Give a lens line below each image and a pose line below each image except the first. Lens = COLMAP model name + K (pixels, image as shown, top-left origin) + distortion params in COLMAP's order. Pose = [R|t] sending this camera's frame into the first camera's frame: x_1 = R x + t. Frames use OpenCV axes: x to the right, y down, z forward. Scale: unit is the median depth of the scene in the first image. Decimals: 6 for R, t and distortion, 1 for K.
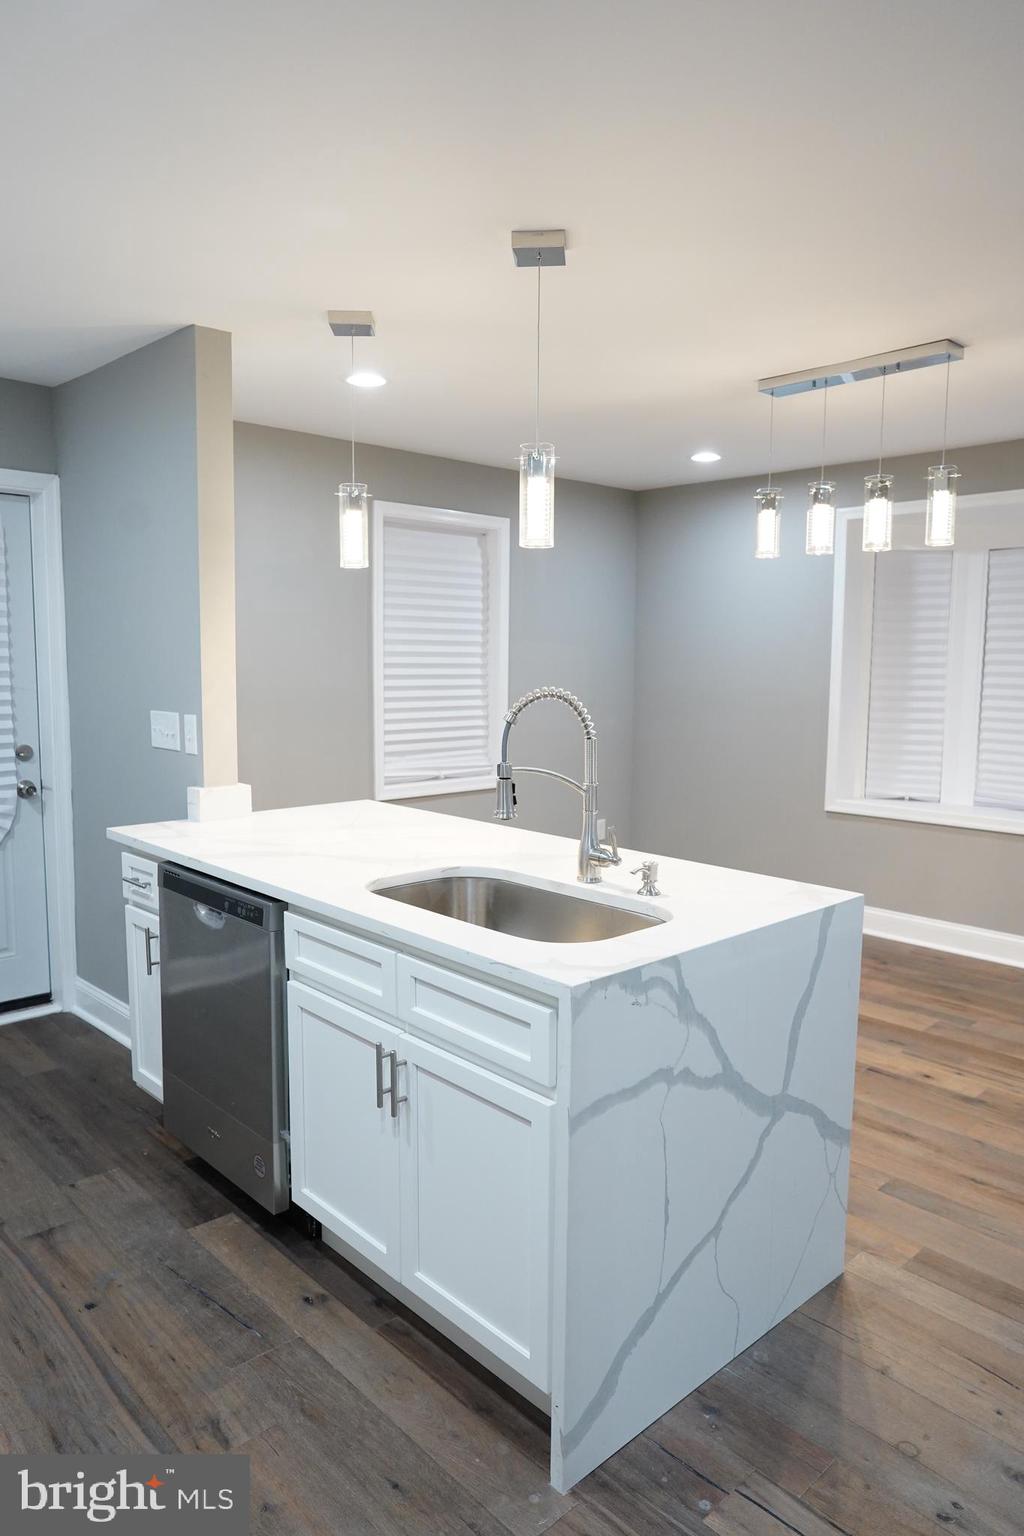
lens RADIAL K [[1018.9, 0, 501.7], [0, 1018.9, 778.2], [0, 0, 1]] dist [-0.041768, 0.054581]
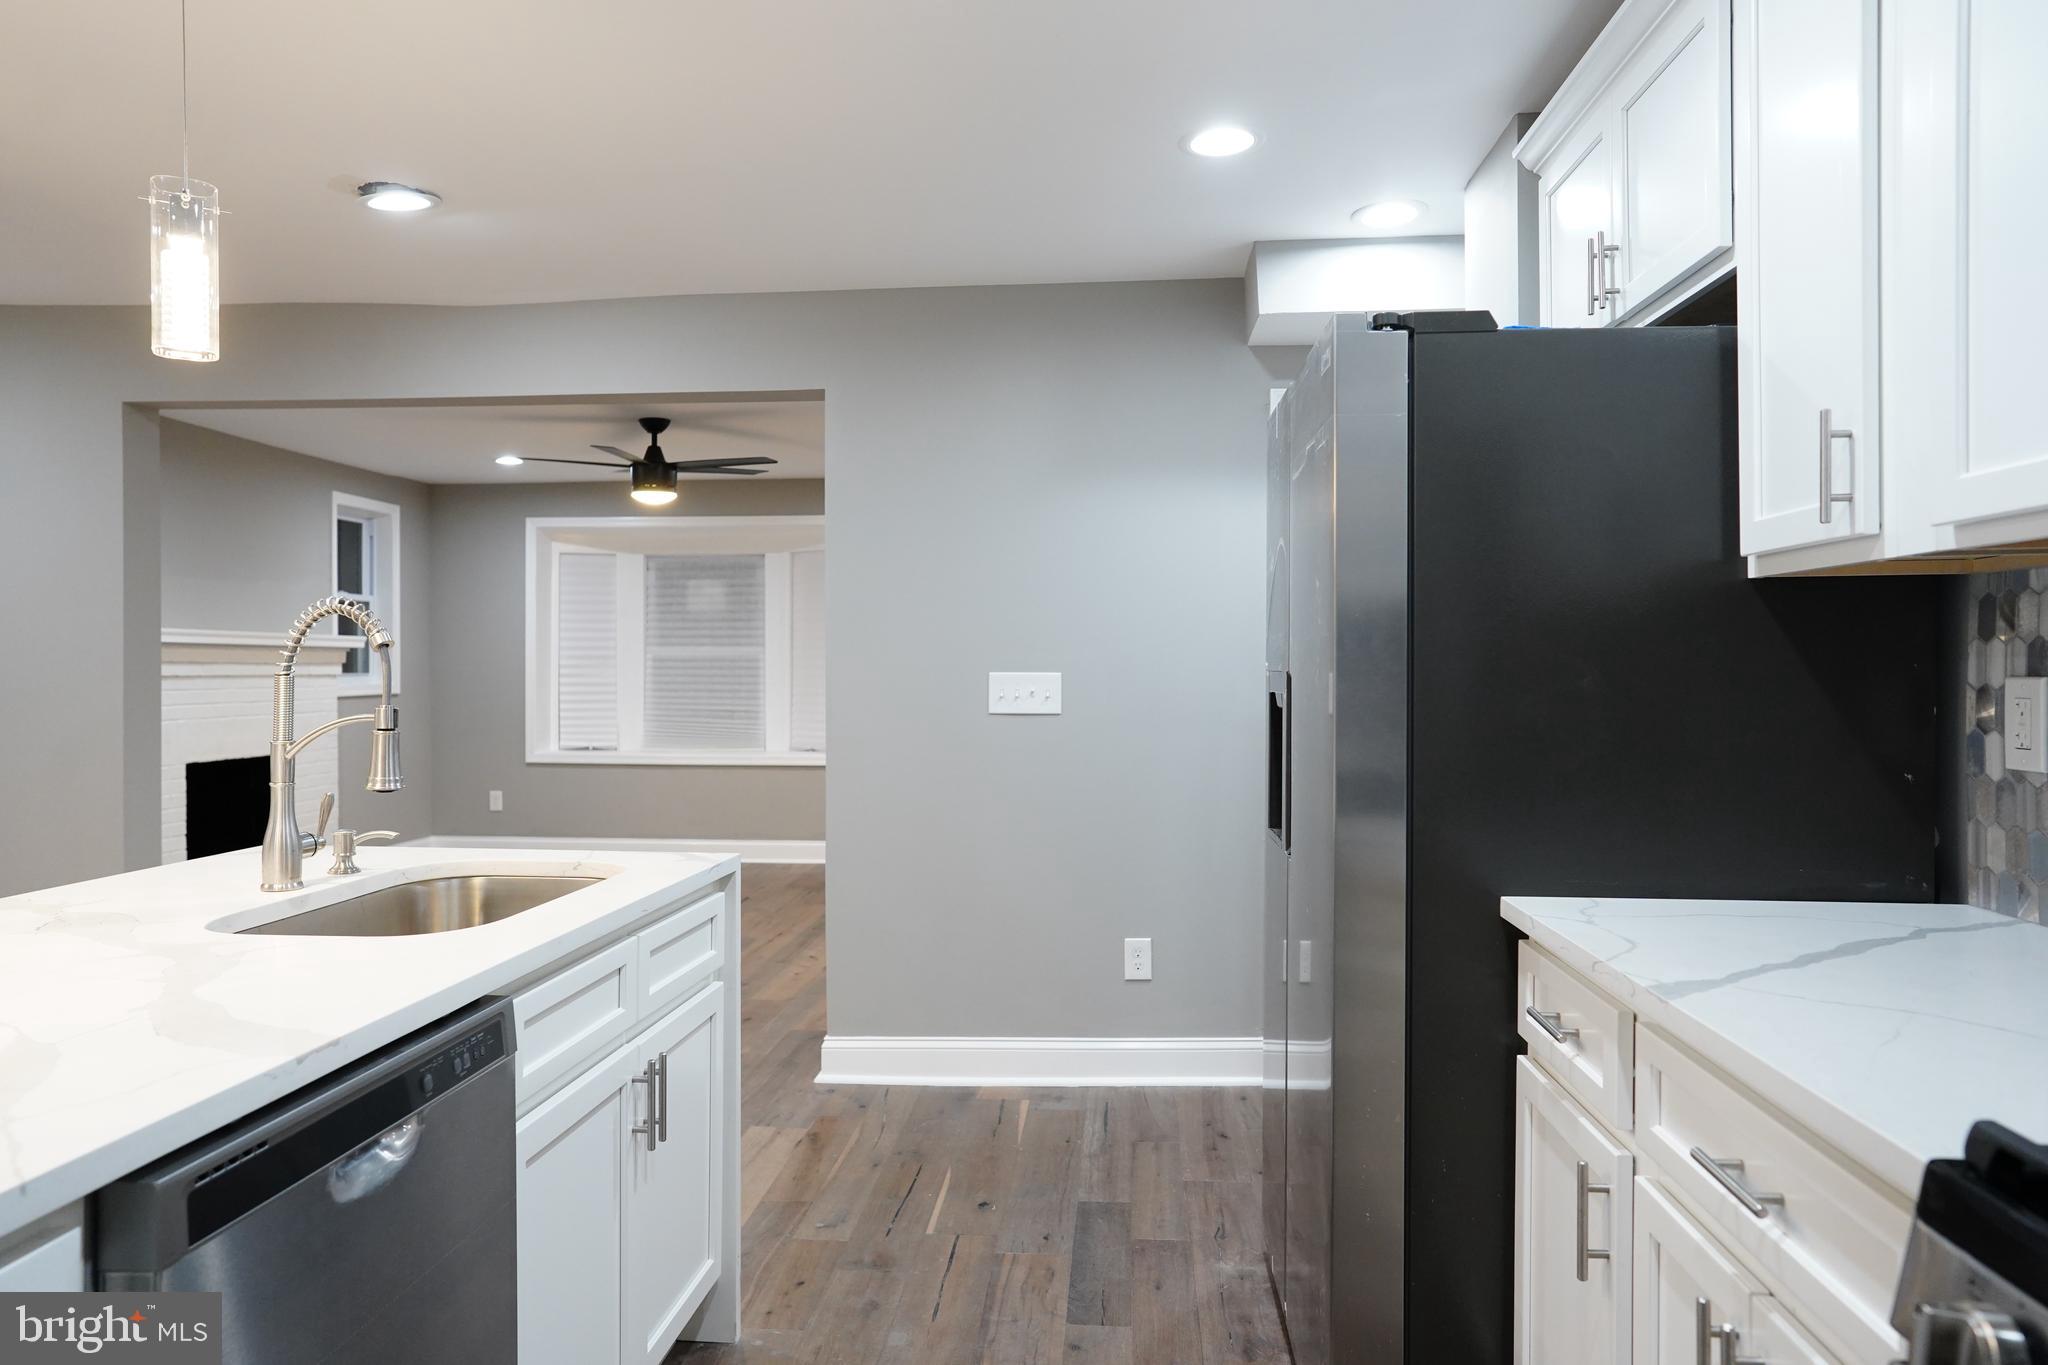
lens RADIAL K [[1358.6, 0, 1015.3], [0, 1358.6, 672.8], [0, 0, 1]] dist [-0.041768, 0.054581]
pose [[-0.674634, -0.009936, 0.738085, -0.709981], [0.082982, 0.992550, 0.089210, -0.062790], [-0.733473, 0.121432, -0.668784, 0.982429]]
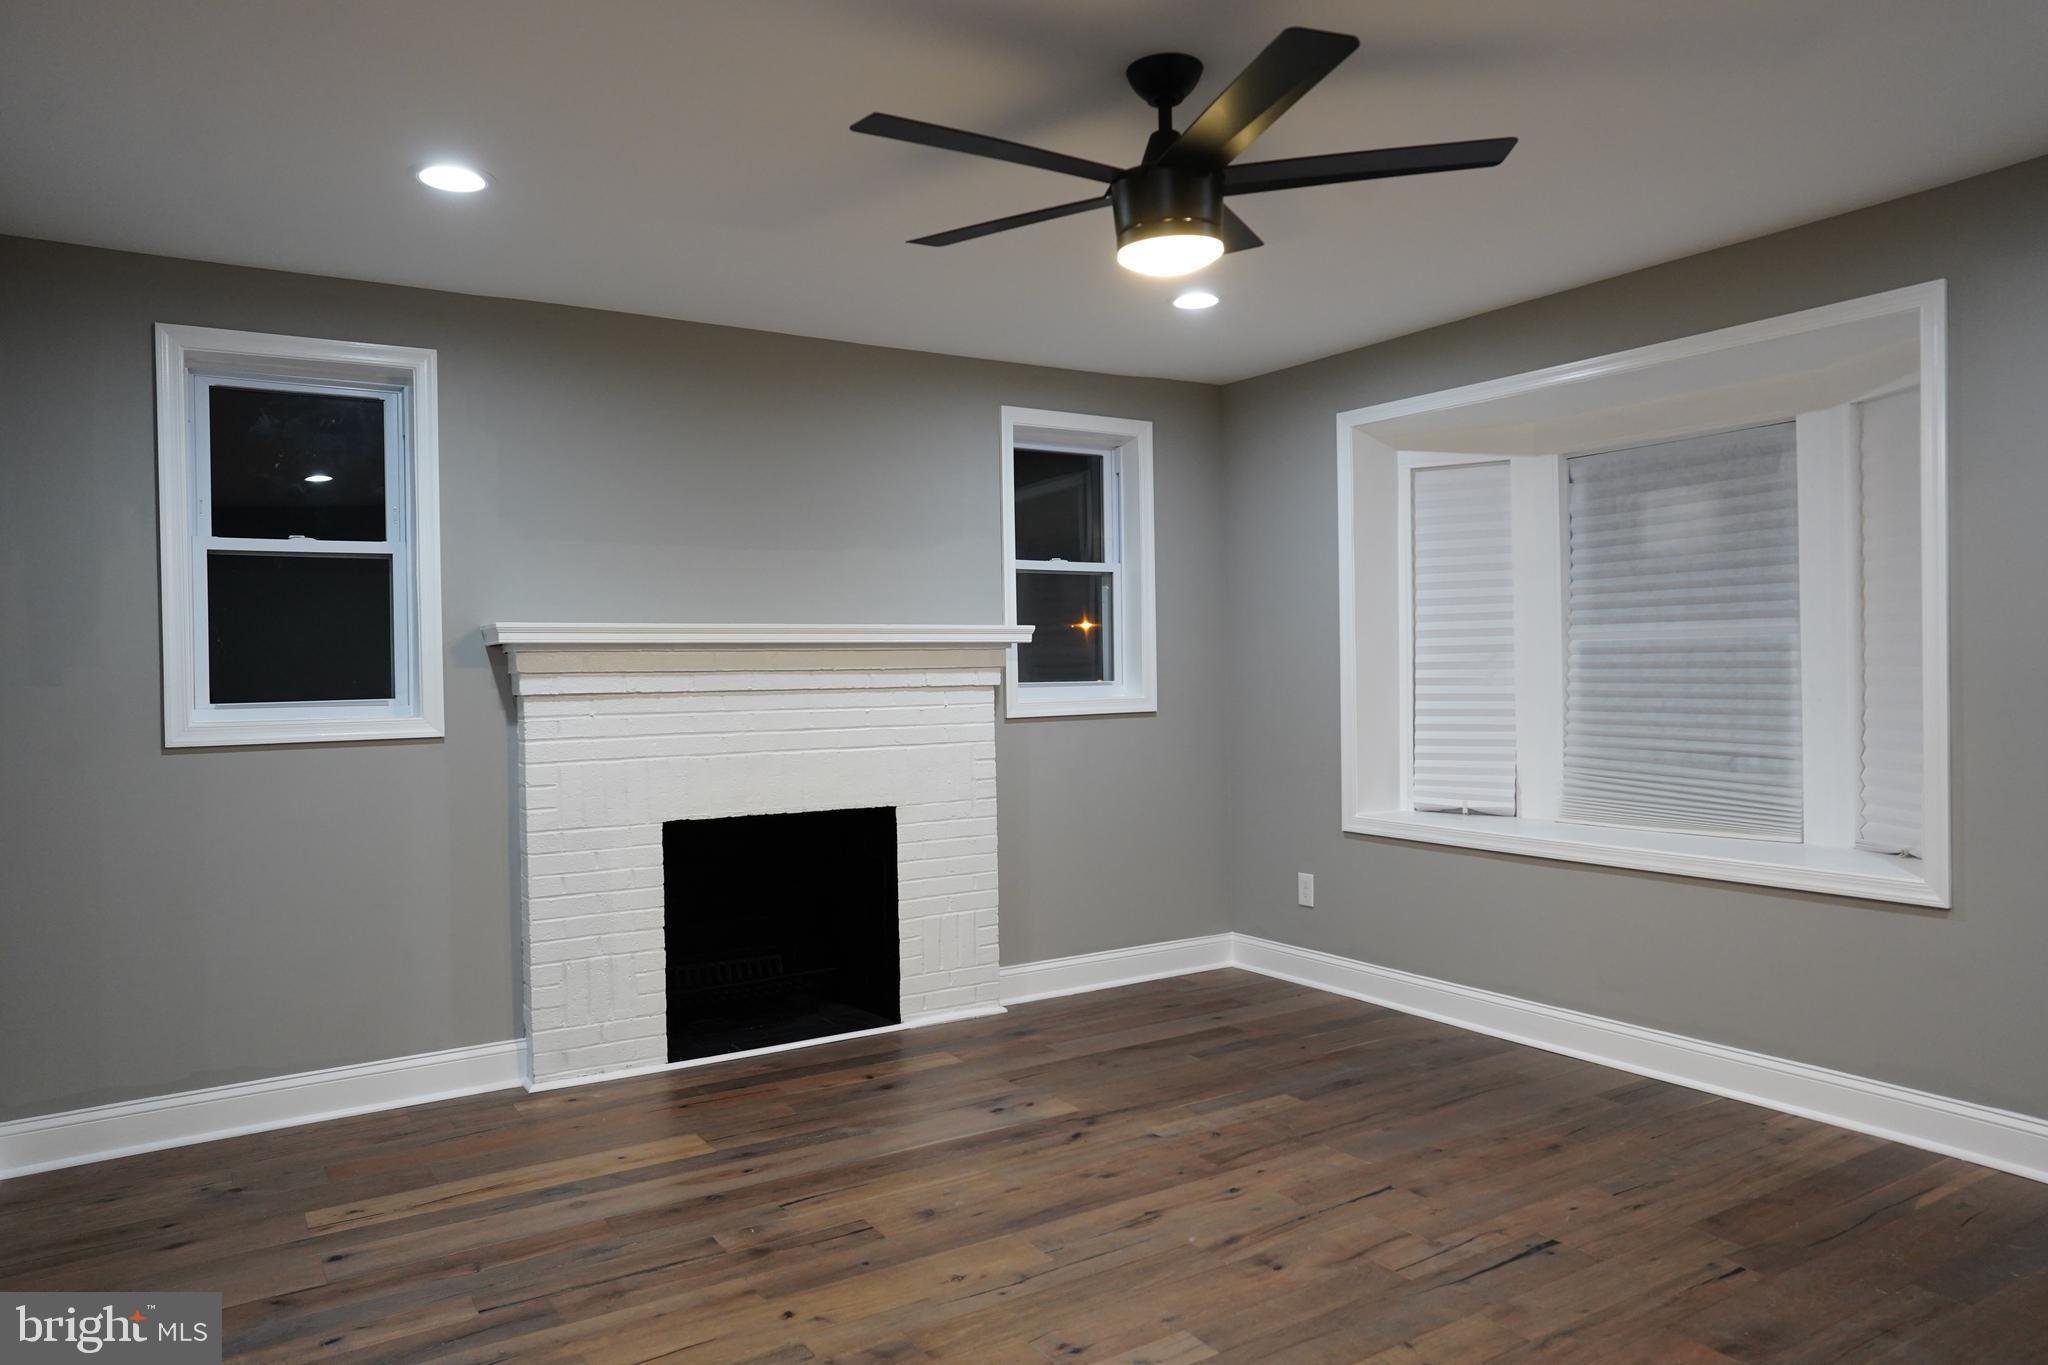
lens RADIAL K [[1358.6, 0, 1009.5], [0, 1358.6, 673.6], [0, 0, 1]] dist [-0.041768, 0.054581]
pose [[0.188907, -0.013782, 0.981898, 0.389878], [0.132674, 0.991092, -0.011614, 0.068312], [-0.972991, 0.132466, 0.189052, -0.106523]]
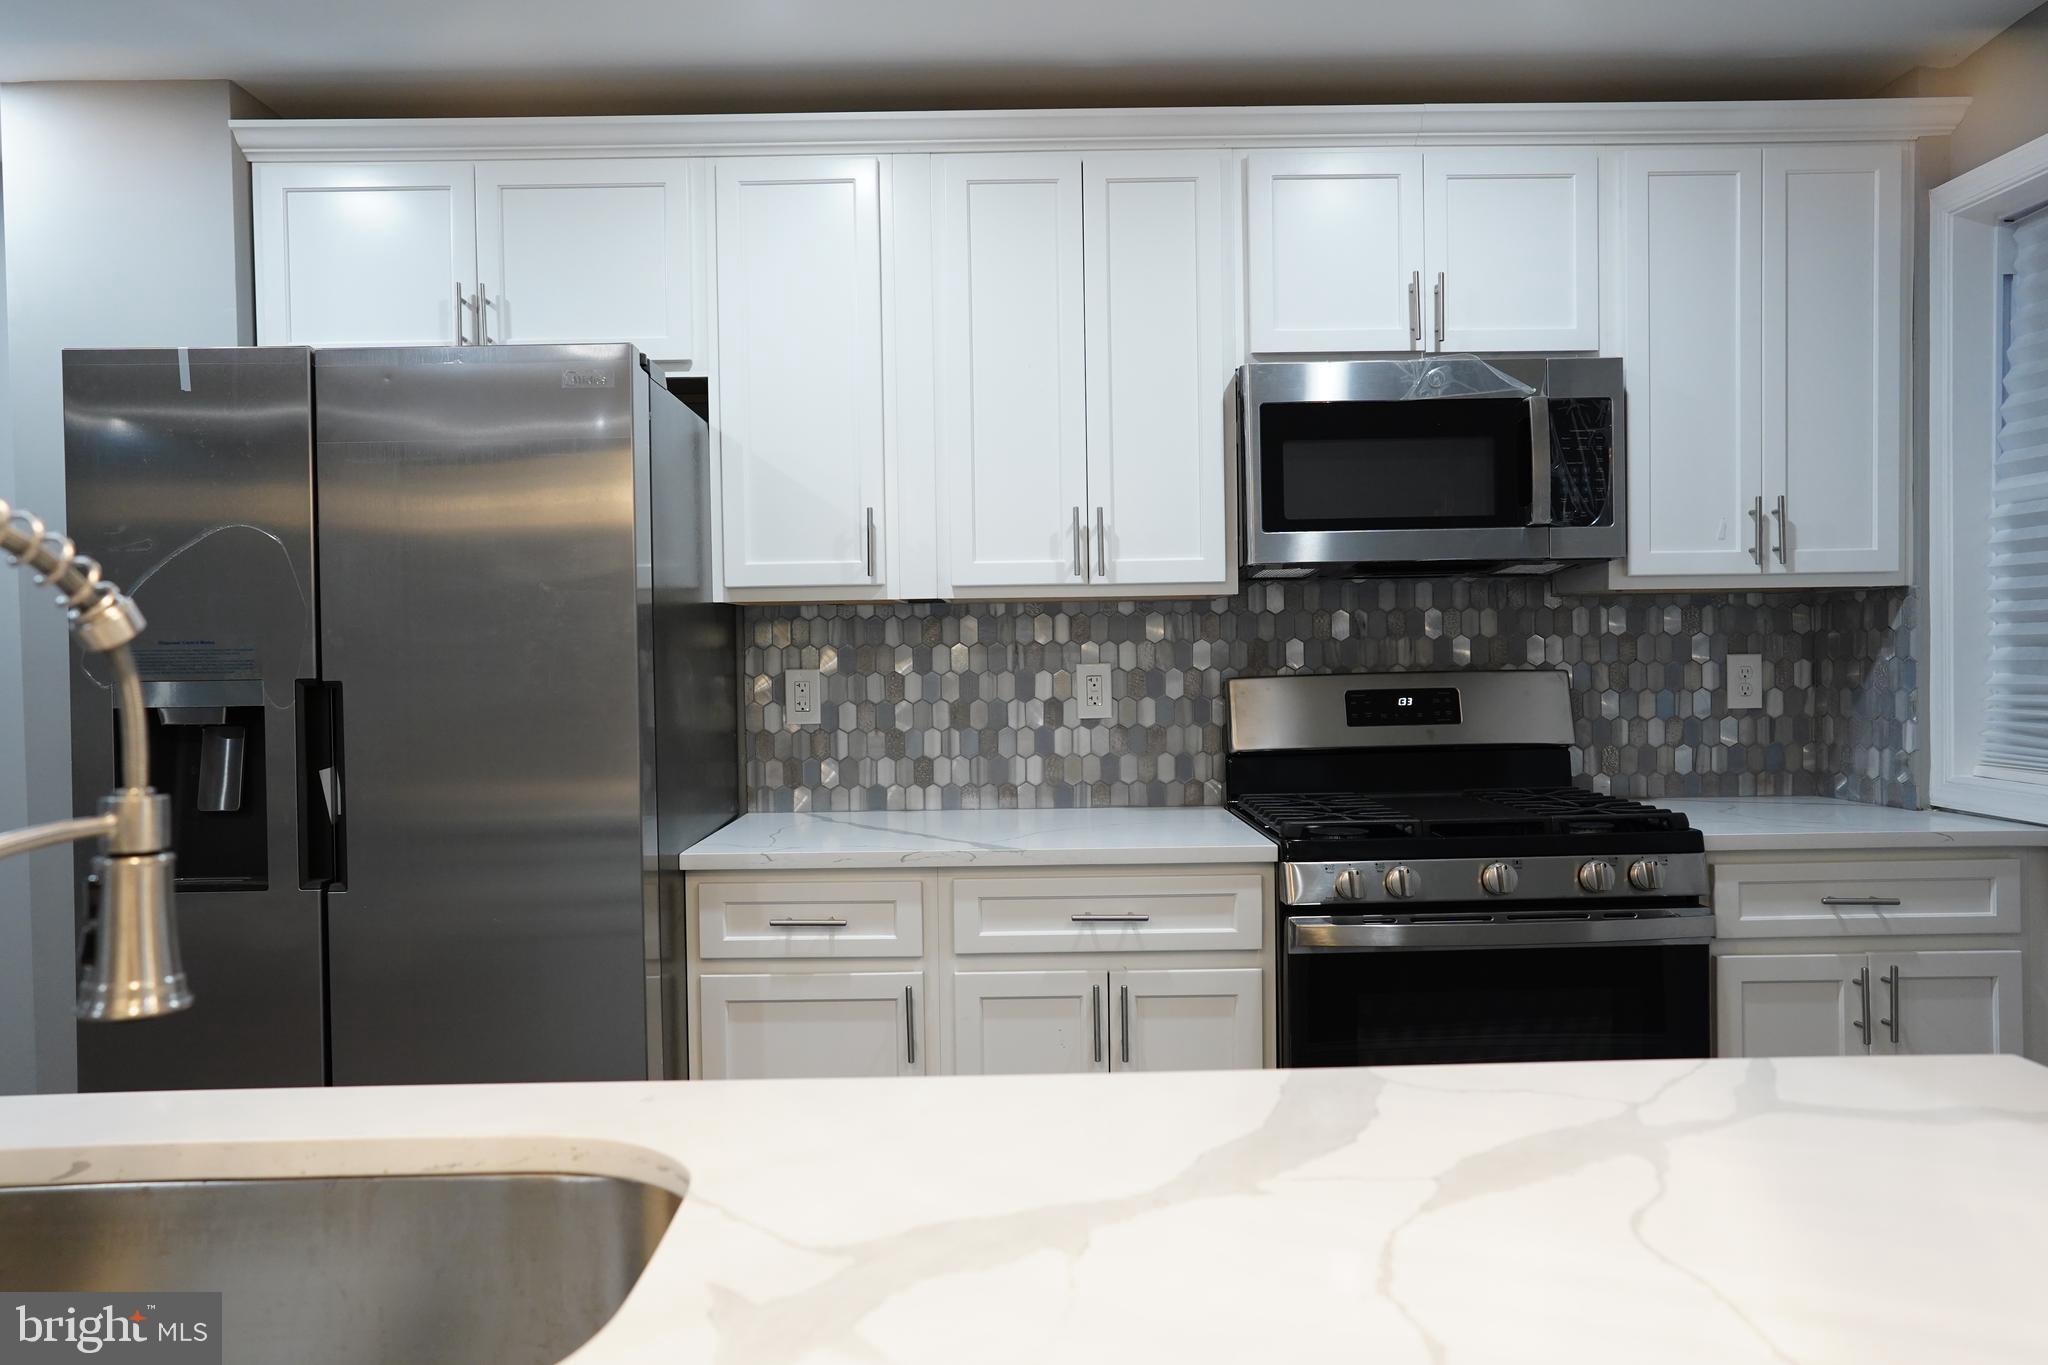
lens RADIAL K [[1358.6, 0, 1011.6], [0, 1358.6, 670.7], [0, 0, 1]] dist [-0.041768, 0.054581]
pose [[-0.675135, 0.012651, -0.737585, 0.079426], [-0.076460, 0.993268, 0.087023, -0.070433], [0.733721, 0.115148, -0.669623, 1.056362]]
